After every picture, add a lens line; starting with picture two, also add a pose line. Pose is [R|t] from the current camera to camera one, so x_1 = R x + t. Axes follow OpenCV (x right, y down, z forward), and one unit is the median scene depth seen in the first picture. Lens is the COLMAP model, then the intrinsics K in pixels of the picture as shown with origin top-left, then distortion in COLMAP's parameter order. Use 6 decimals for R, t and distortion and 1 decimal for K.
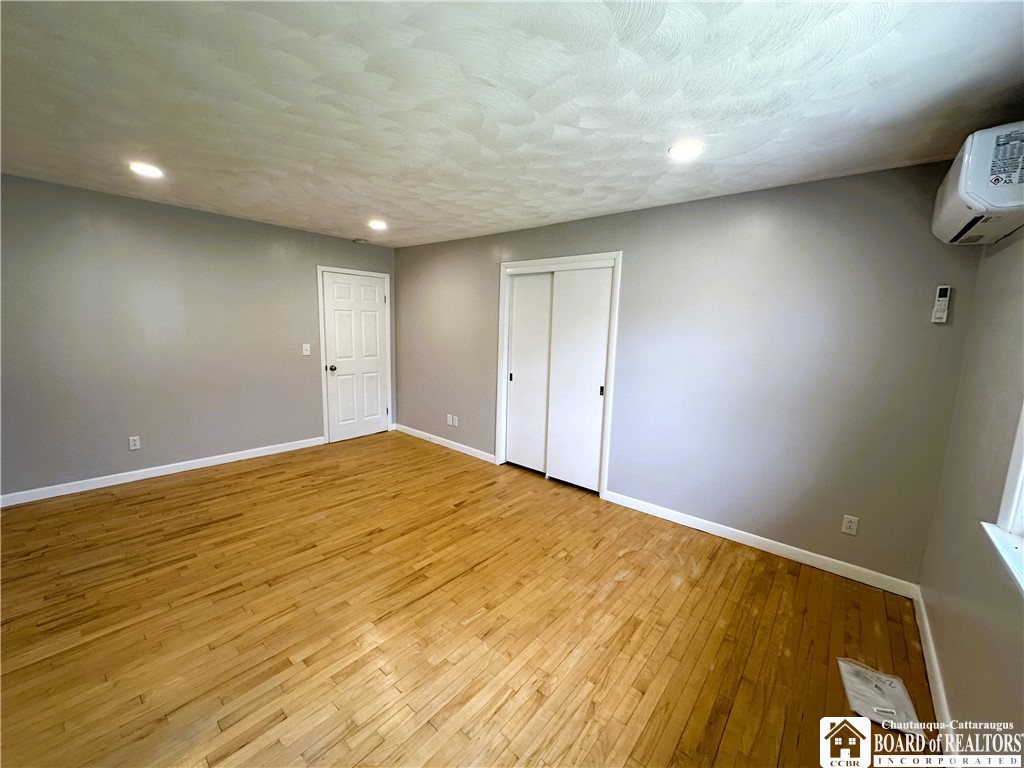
lens RADIAL K [[409.7, 0, 512.0], [0, 409.7, 384.0], [0, 0, 1]] dist [-0.002825, 0.000477]
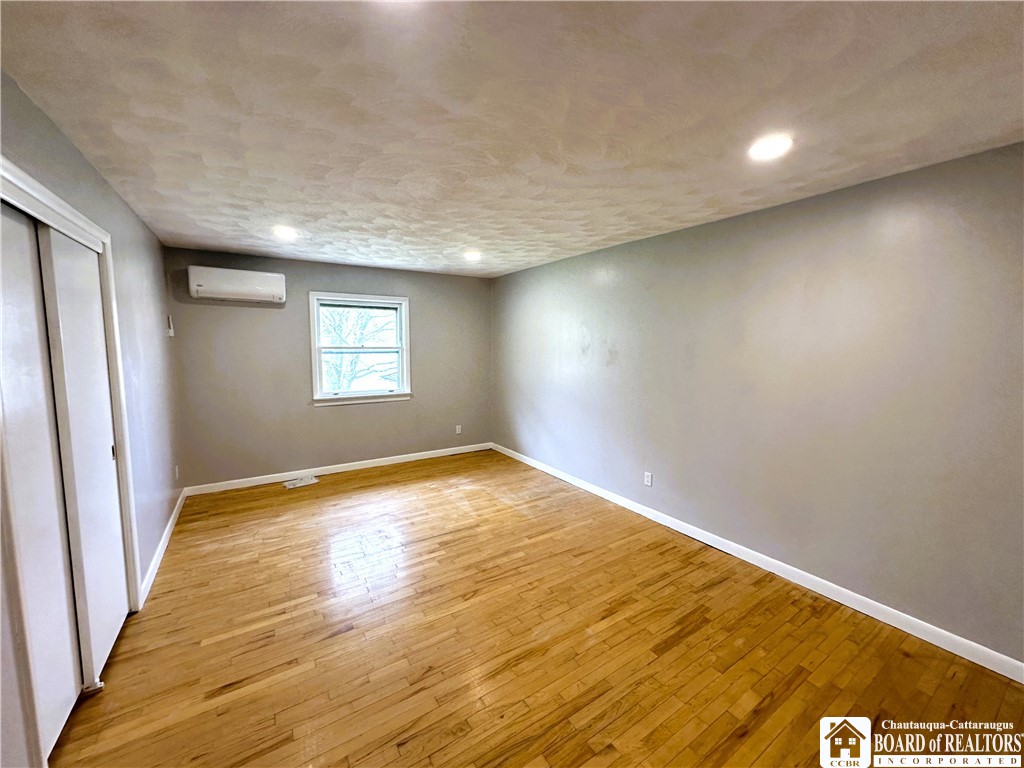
lens RADIAL K [[409.7, 0, 512.0], [0, 409.7, 384.0], [0, 0, 1]] dist [-0.002825, 0.000477]
pose [[-0.956260, -0.067624, 0.284592, -0.642931], [0.004689, 0.969242, 0.246064, -0.285459], [-0.292479, 0.236636, -0.926531, 1.693658]]
